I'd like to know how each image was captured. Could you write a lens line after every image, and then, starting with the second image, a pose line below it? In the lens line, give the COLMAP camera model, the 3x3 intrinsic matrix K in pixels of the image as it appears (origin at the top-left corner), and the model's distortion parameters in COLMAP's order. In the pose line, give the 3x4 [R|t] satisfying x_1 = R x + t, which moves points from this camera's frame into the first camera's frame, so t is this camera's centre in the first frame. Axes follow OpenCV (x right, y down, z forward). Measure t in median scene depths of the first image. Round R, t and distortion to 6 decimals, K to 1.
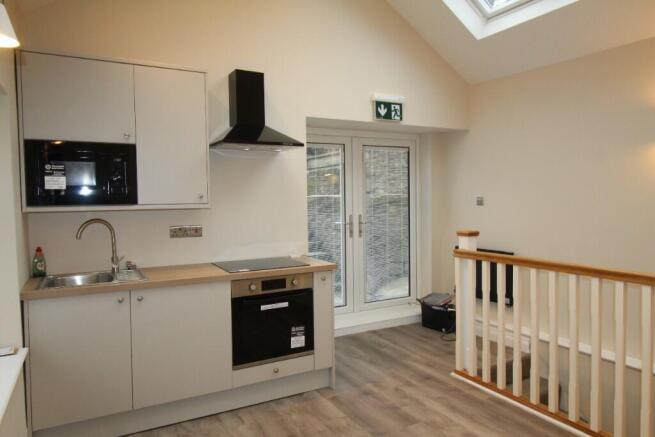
lens RADIAL K [[445.6, 0, 330.4], [0, 445.6, 214.2], [0, 0, 1]] dist [0.006235, -0.005004]
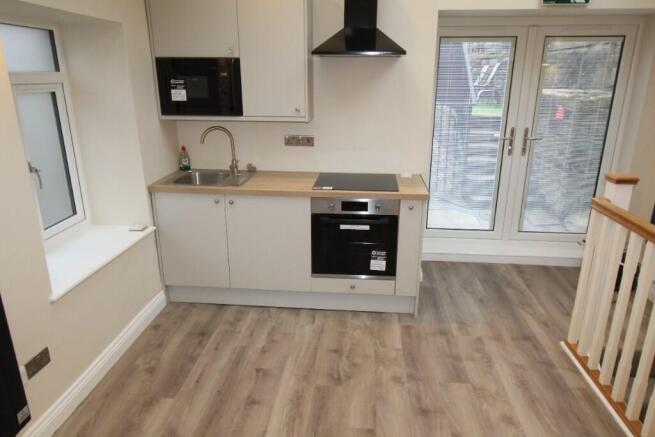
lens RADIAL K [[445.6, 0, 330.4], [0, 445.6, 214.2], [0, 0, 1]] dist [0.006235, -0.005004]
pose [[0.835370, 0.181175, -0.518973, 0.314065], [-0.035291, 0.959851, 0.278280, -0.089291], [0.548554, -0.214152, 0.808225, 0.157138]]
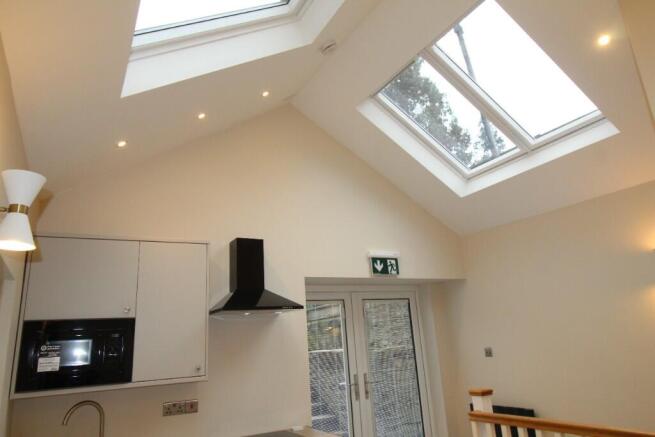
lens RADIAL K [[445.6, 0, 330.4], [0, 445.6, 214.2], [0, 0, 1]] dist [0.006235, -0.005004]
pose [[0.998625, -0.051577, 0.009350, 0.002290], [0.051873, 0.946757, -0.317742, -0.031615], [0.007536, 0.317790, 0.948131, -0.015289]]
